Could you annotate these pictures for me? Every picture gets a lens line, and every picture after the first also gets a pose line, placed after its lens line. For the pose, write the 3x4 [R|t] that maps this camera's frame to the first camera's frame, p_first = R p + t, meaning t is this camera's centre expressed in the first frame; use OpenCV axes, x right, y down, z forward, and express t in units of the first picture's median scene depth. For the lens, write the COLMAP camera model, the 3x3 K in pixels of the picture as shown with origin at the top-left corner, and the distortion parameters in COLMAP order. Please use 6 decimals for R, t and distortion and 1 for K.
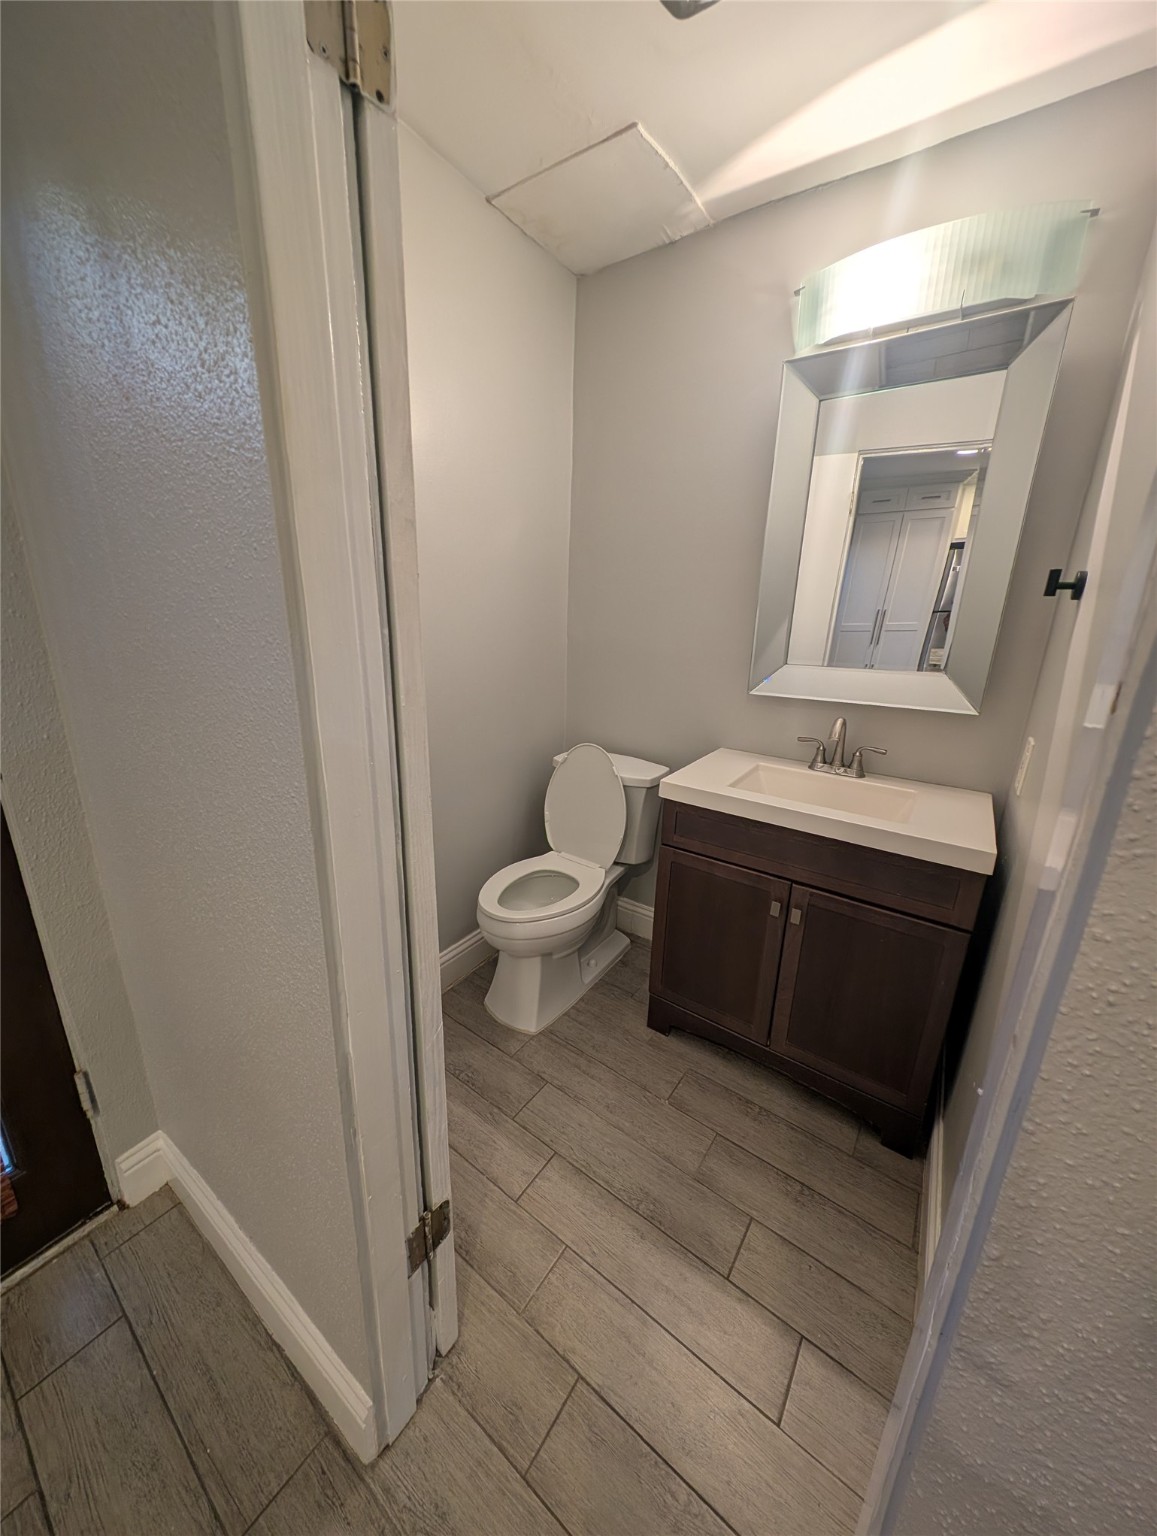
lens RADIAL K [[528.0, 0, 576.4], [0, 528.0, 766.9], [0, 0, 1]] dist [-0.017337, 0.000399]
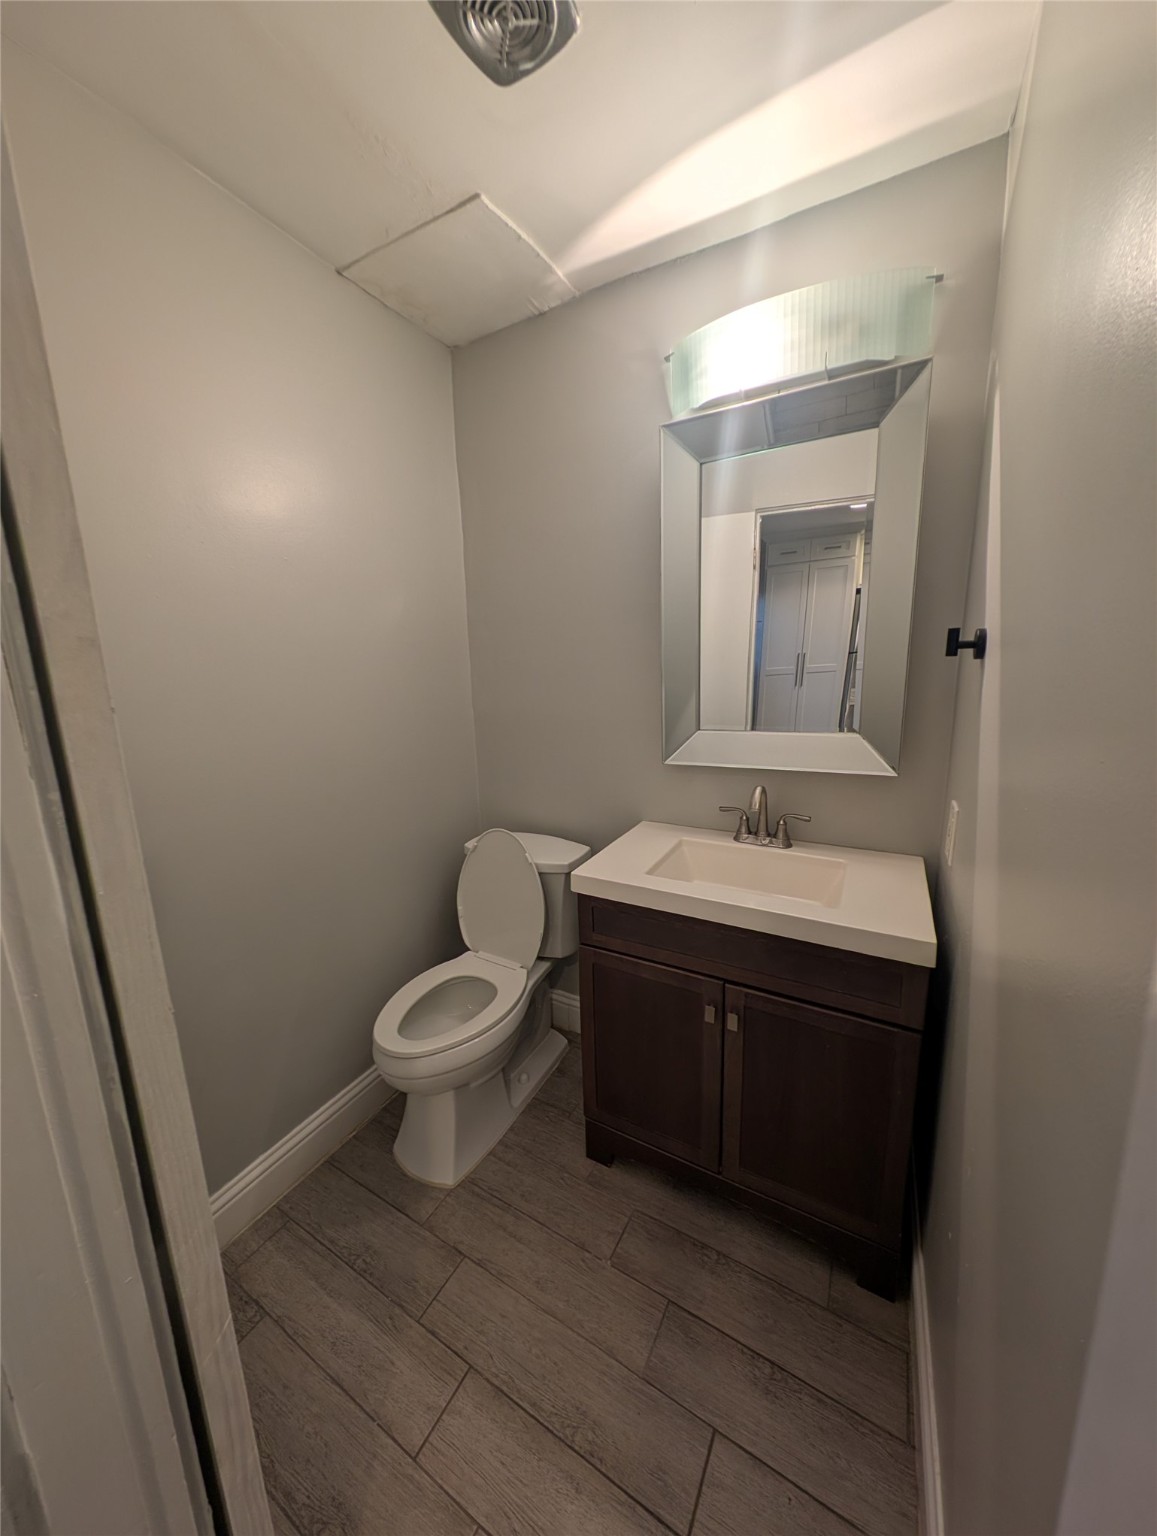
lens RADIAL K [[528.0, 0, 576.4], [0, 528.0, 766.9], [0, 0, 1]] dist [-0.017337, 0.000399]
pose [[0.992740, -0.075163, 0.093904, 0.103912], [0.083776, 0.992283, -0.091417, -0.072460], [-0.086308, 0.098620, 0.991375, 0.110269]]
